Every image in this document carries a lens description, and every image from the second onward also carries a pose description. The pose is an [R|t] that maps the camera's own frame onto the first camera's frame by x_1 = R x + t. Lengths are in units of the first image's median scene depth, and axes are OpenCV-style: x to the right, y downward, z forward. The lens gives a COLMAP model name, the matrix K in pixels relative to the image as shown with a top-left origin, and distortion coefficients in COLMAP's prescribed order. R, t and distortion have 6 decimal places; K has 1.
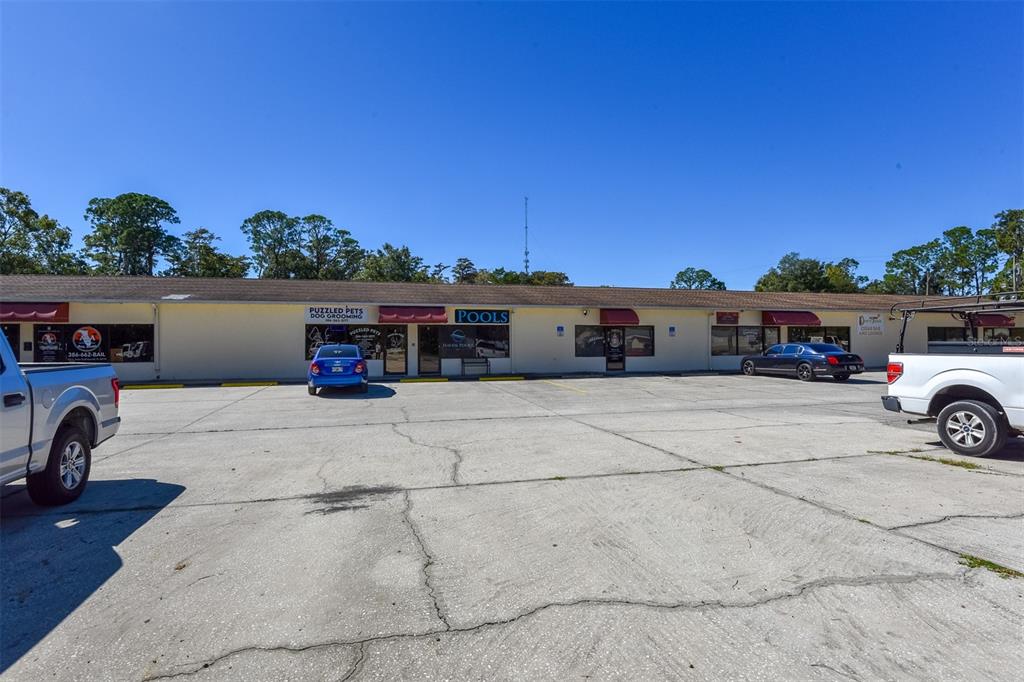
lens RADIAL K [[503.1, 0, 505.3], [0, 503.1, 333.0], [0, 0, 1]] dist [-0.019231, -0.002061]
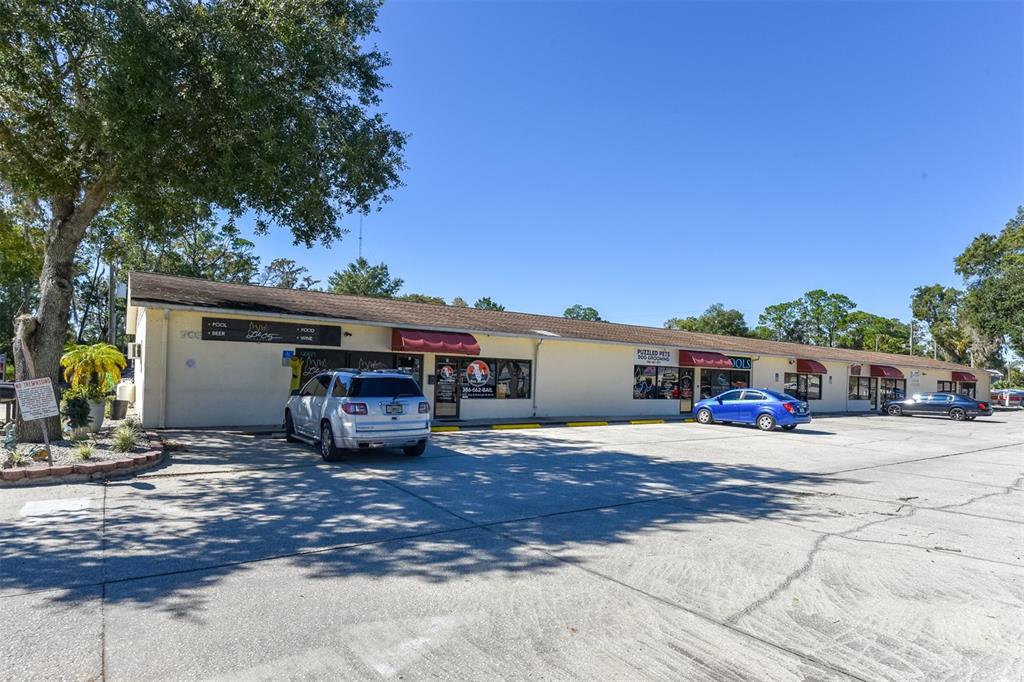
lens RADIAL K [[564.2, 0, 526.5], [0, 564.2, 381.2], [0, 0, 1]] dist [-0.014837, -0.003445]
pose [[0.936812, 0.029983, 0.348546, -0.910283], [-0.039559, 0.999009, 0.020388, 0.001445], [-0.347590, -0.032888, 0.937070, -0.019240]]
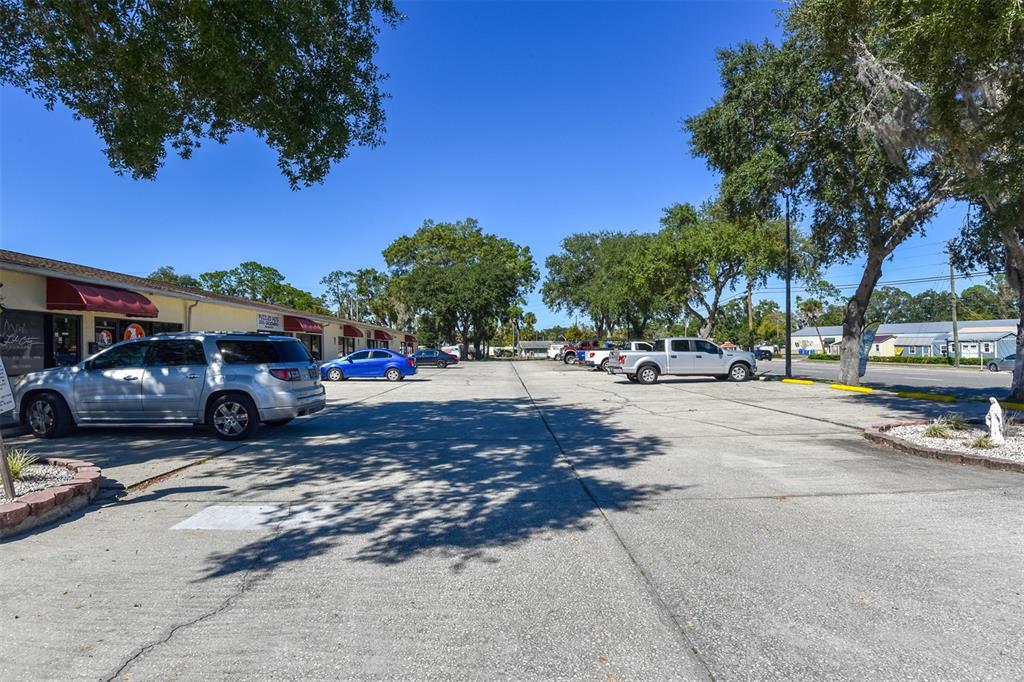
lens RADIAL K [[536.9, 0, 512.6], [0, 536.9, 341.5], [0, 0, 1]] dist [-0.021666, -0.008570]
pose [[0.239152, 0.020137, 0.970773, -1.210876], [-0.012740, 0.999764, -0.017600, 0.018066], [-0.970899, -0.008159, 0.239352, 0.191864]]
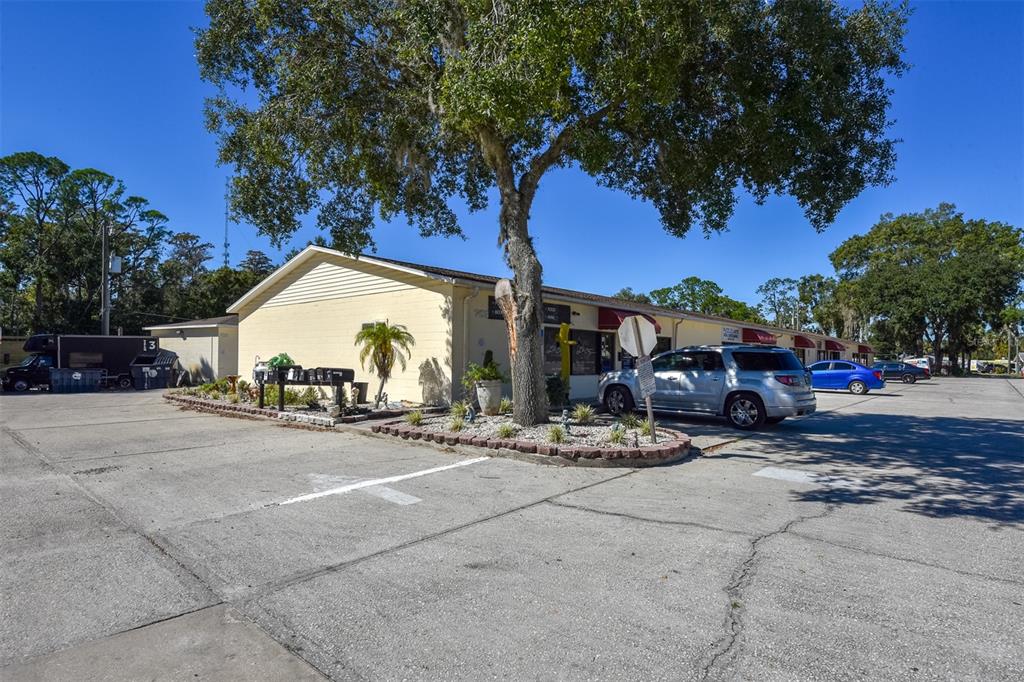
lens RADIAL K [[536.9, 0, 534.6], [0, 536.9, 360.0], [0, 0, 1]] dist [-0.021666, -0.008570]
pose [[0.826450, 0.014164, 0.562832, -1.322783], [-0.026047, 0.999575, 0.013091, 0.018894], [-0.562408, -0.025479, 0.826467, 0.179680]]
